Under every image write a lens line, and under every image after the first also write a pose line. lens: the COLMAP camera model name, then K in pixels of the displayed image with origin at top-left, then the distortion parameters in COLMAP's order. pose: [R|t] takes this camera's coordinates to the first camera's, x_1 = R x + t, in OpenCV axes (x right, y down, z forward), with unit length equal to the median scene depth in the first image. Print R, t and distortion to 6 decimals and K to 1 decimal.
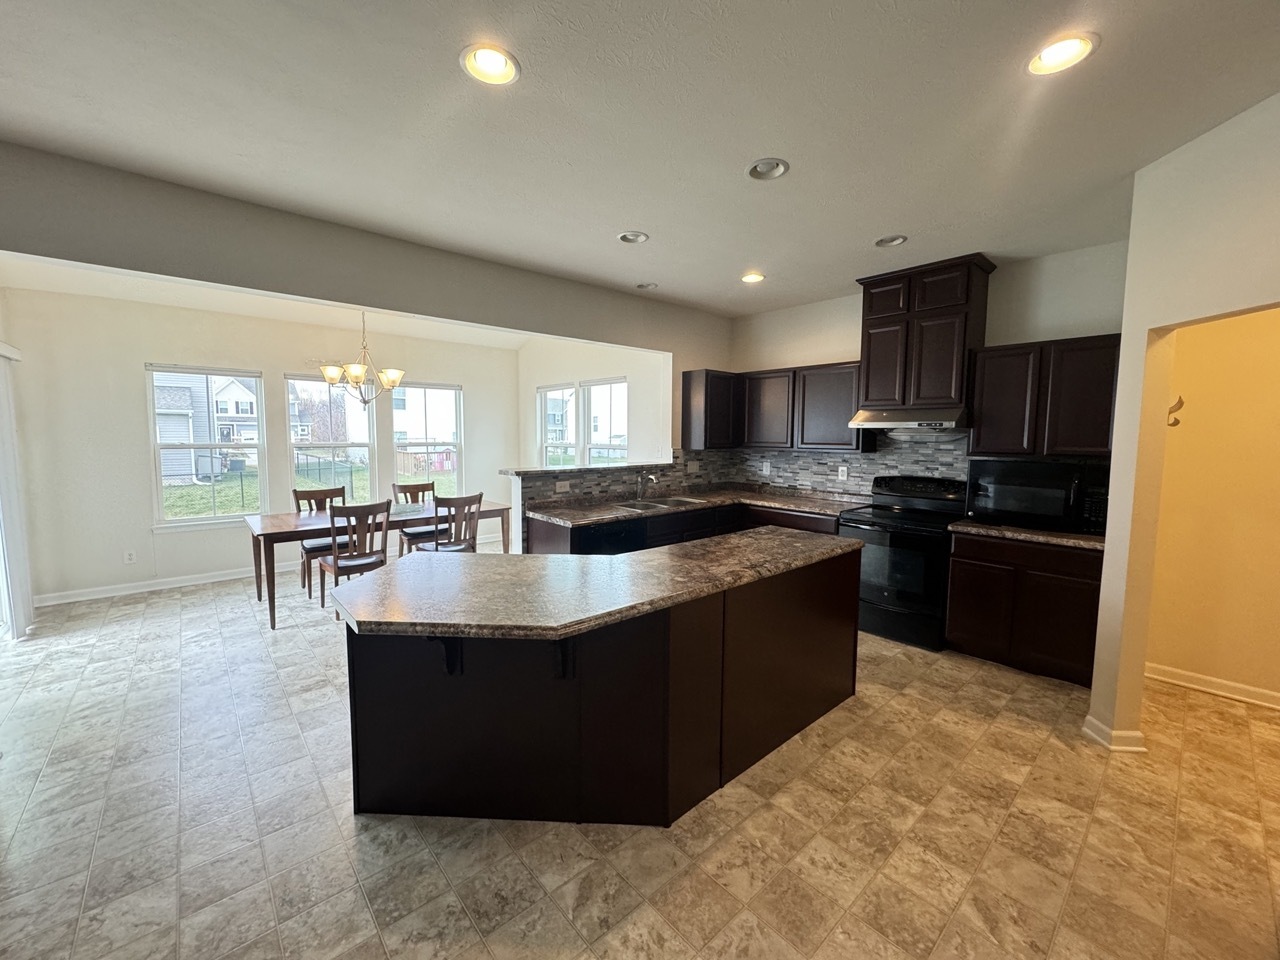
lens RADIAL K [[509.9, 0, 637.4], [0, 509.9, 479.6], [0, 0, 1]] dist [-0.001868, 0.000588]
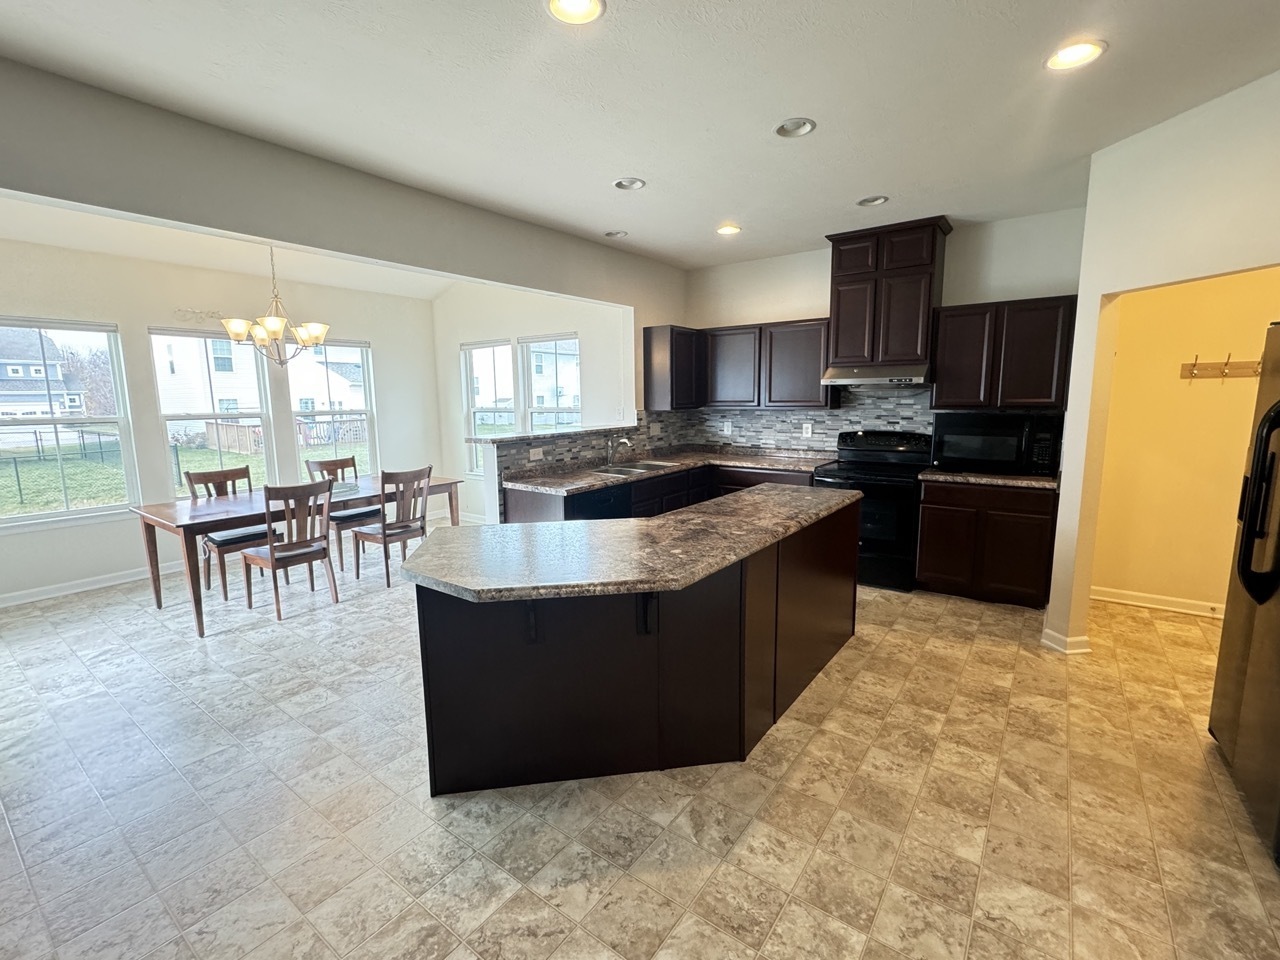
lens RADIAL K [[571.0, 0, 636.3], [0, 571.0, 480.8], [0, 0, 1]] dist [0.001465, -0.000523]
pose [[0.978767, -0.049078, 0.199015, -0.232910], [0.037345, 0.997359, 0.062288, 0.005988], [-0.201547, -0.053533, 0.978015, -0.063066]]
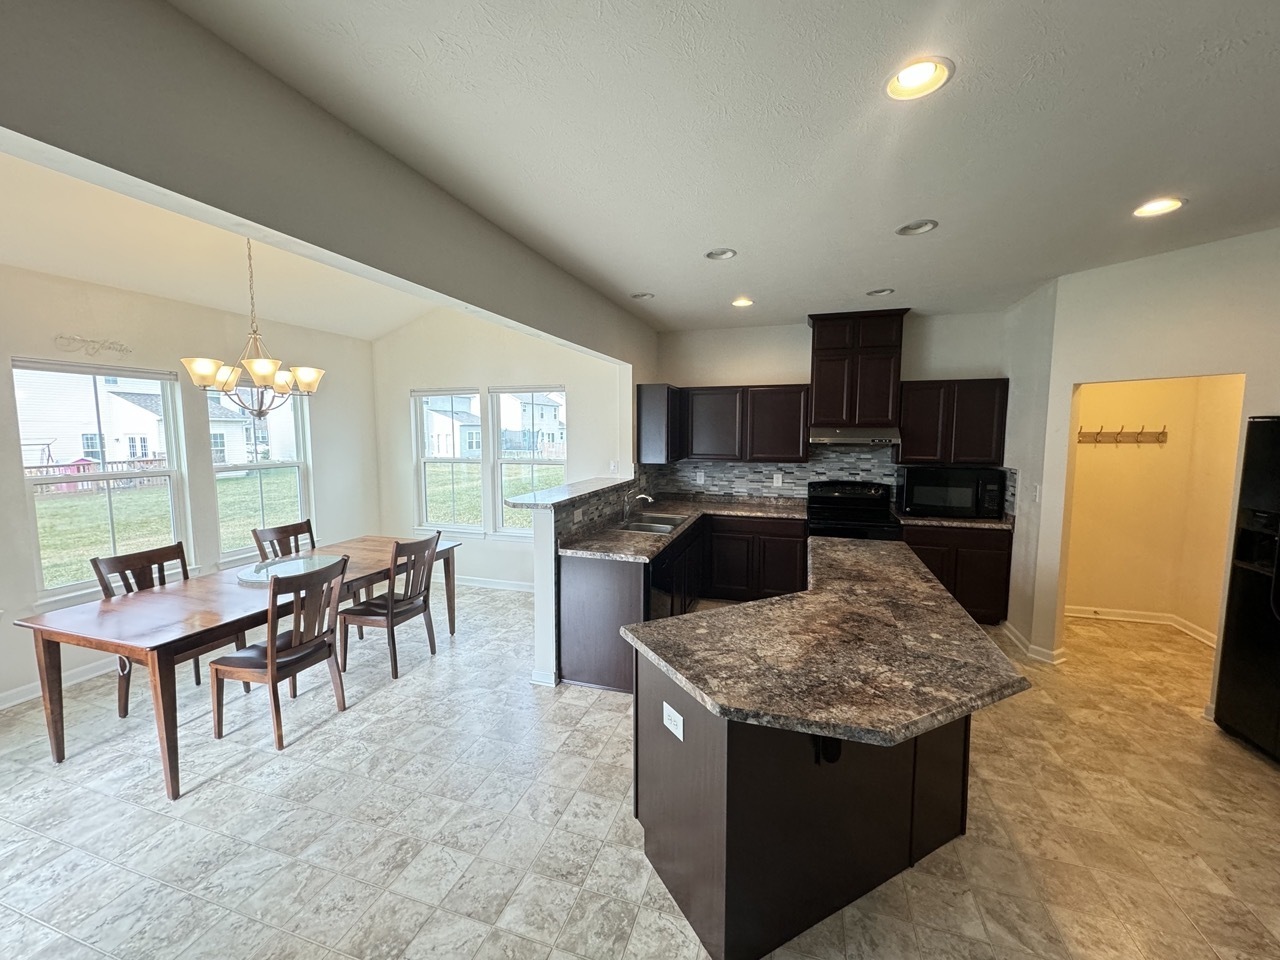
lens RADIAL K [[509.9, 0, 637.4], [0, 509.9, 479.6], [0, 0, 1]] dist [-0.001868, 0.000588]
pose [[0.861693, -0.055815, 0.504351, -0.651819], [0.051942, 0.998413, 0.021748, -0.080671], [-0.504765, 0.007457, 0.863225, 0.255536]]
